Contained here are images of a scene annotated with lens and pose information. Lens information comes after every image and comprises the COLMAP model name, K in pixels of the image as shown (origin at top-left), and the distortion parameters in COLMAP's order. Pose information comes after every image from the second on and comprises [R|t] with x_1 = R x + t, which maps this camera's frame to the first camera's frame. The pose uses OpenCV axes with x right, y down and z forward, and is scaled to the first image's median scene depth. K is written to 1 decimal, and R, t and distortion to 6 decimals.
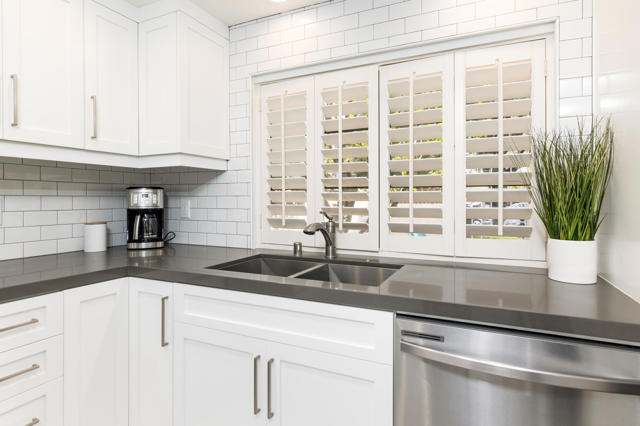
lens RADIAL K [[353.3, 0, 319.9], [0, 353.3, 200.2], [0, 0, 1]] dist [-0.000284, -0.000095]
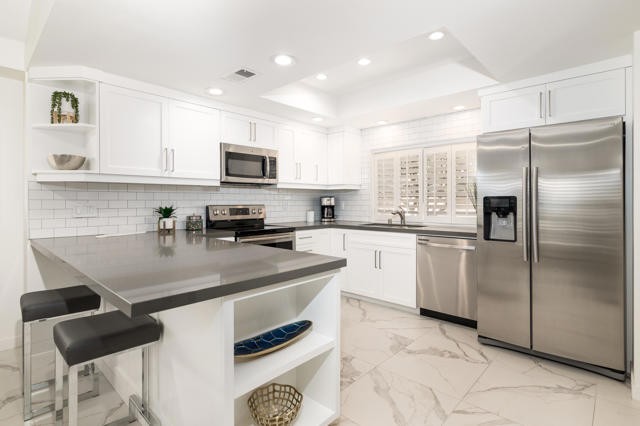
lens RADIAL K [[320.1, 0, 319.0], [0, 320.1, 201.1], [0, 0, 1]] dist [0.000068, -0.000011]
pose [[0.954395, -0.002260, -0.298539, 0.125480], [0.001870, 0.999997, -0.001590, -0.003019], [0.298541, 0.000959, 0.954396, -1.224328]]
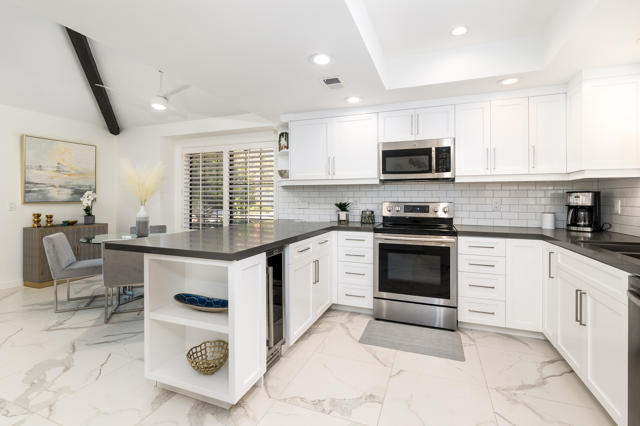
lens RADIAL K [[297.2, 0, 321.5], [0, 297.2, 199.4], [0, 0, 1]] dist [0.000881, 0.000424]
pose [[0.080477, 0.006446, -0.996736, 0.748887], [-0.002085, 0.999978, 0.006298, -0.009204], [0.996754, 0.001572, 0.080488, -0.245213]]
